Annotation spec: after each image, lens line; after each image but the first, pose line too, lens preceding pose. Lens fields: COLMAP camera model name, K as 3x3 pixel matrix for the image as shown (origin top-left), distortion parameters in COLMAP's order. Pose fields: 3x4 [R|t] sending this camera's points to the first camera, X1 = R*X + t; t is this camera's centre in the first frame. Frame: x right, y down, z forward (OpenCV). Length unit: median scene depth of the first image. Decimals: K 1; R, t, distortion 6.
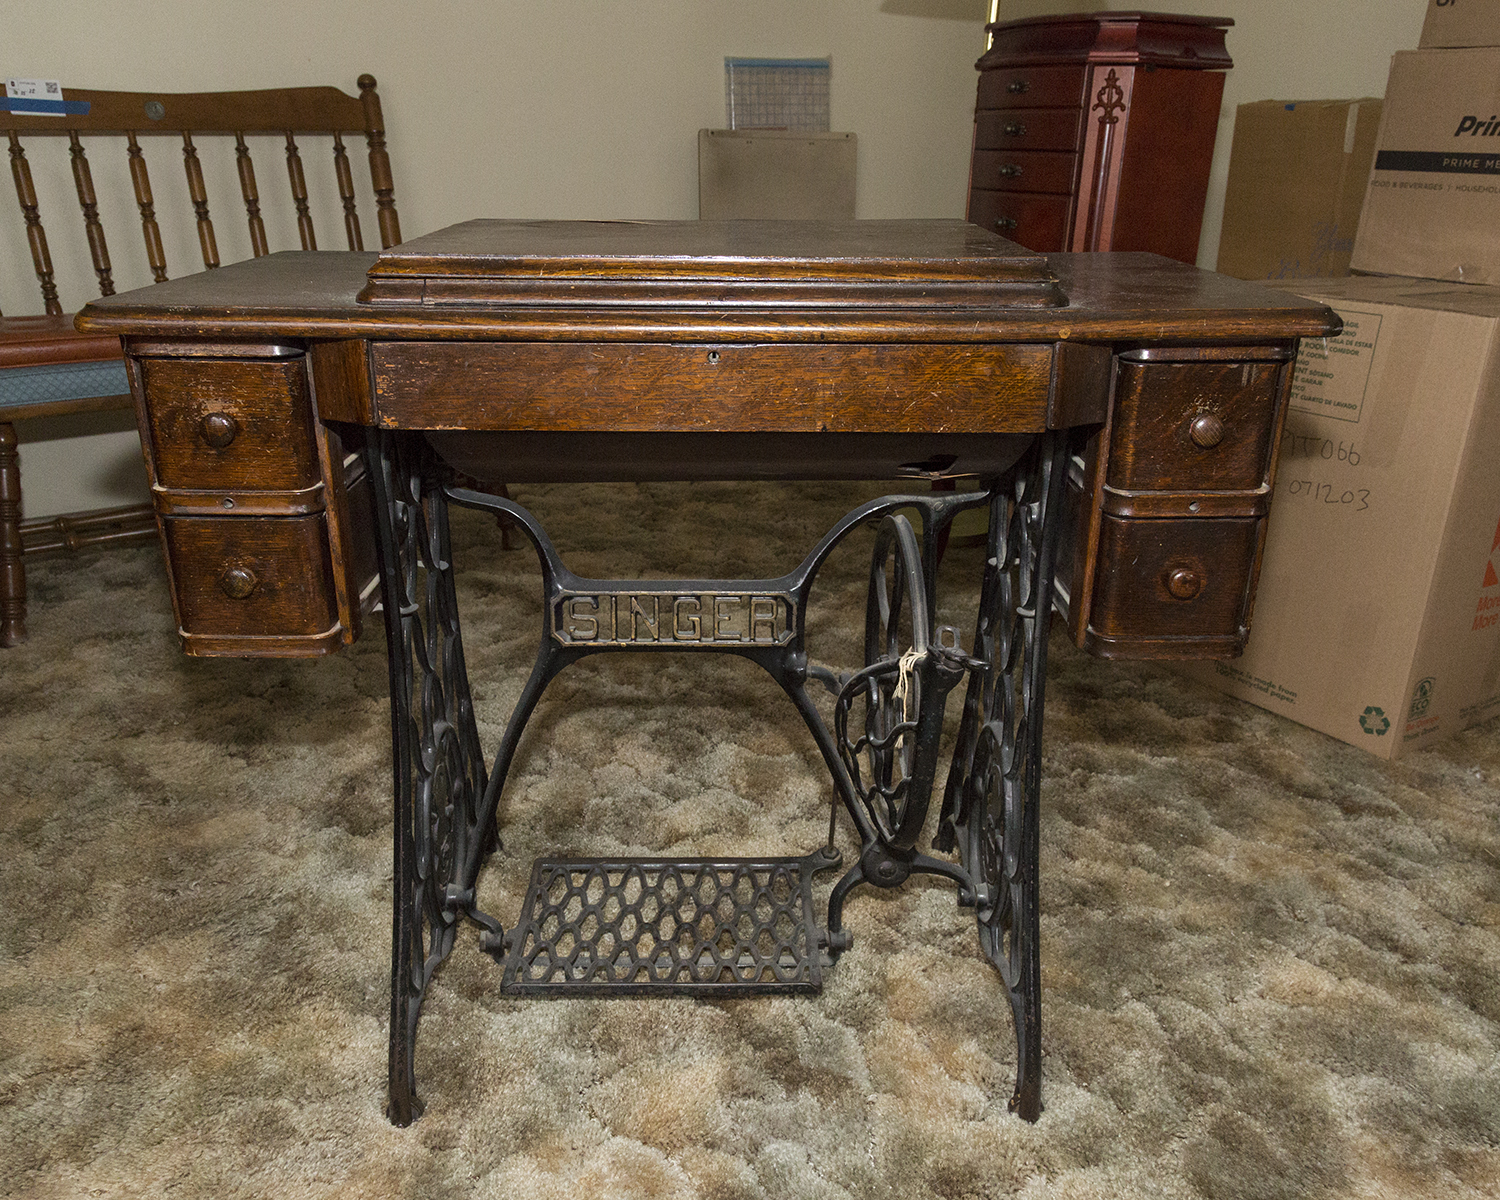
lens RADIAL K [[1208.6, 0, 750.0], [0, 1208.6, 600.0], [0, 0, 1]] dist [-0.004414, 0.002197]
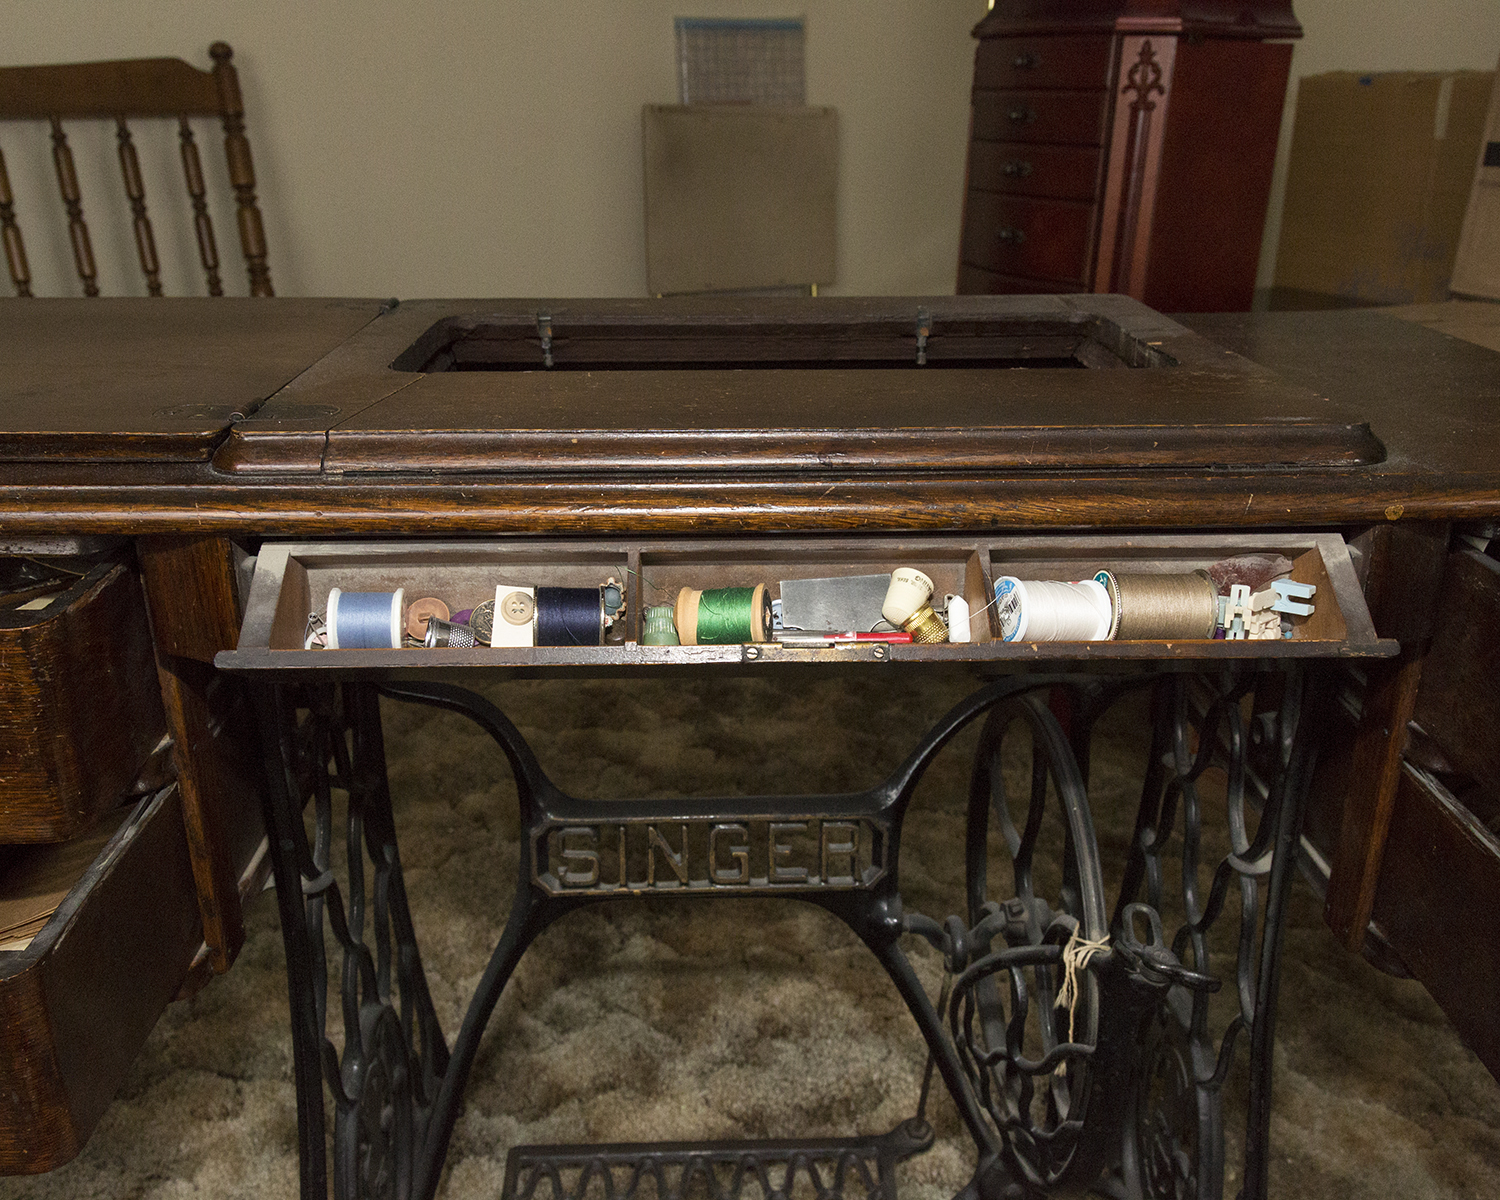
lens RADIAL K [[1334.0, 0, 750.0], [0, 1334.0, 600.0], [0, 0, 1]] dist [-0.002394, -0.005746]
pose [[0.999746, -0.013269, 0.018245, -0.055677], [0.013284, 0.999912, -0.000689, -0.136442], [-0.018234, 0.000931, 0.999833, 0.256614]]
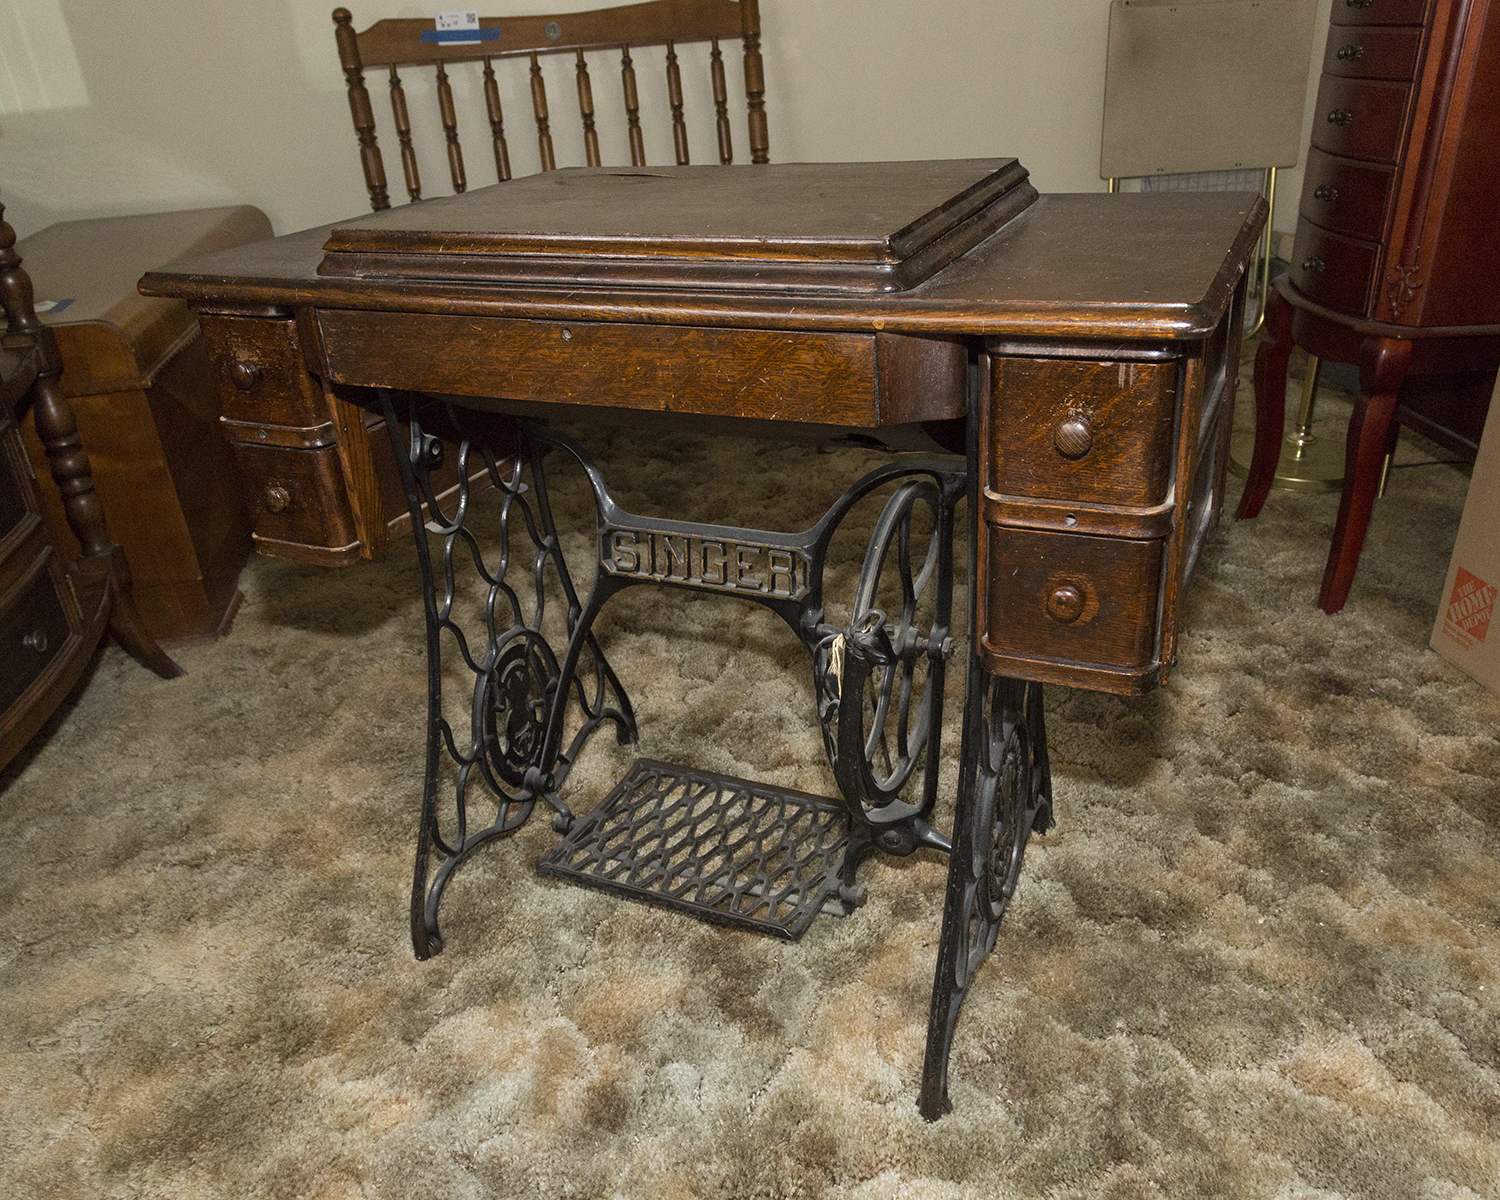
lens RADIAL K [[1208.6, 0, 750.0], [0, 1208.6, 600.0], [0, 0, 1]] dist [-0.004414, 0.002197]
pose [[0.896548, 0.133348, -0.422397, 0.444171], [-0.088544, 0.988315, 0.124066, -0.089495], [0.434006, -0.073830, 0.897880, 0.089341]]
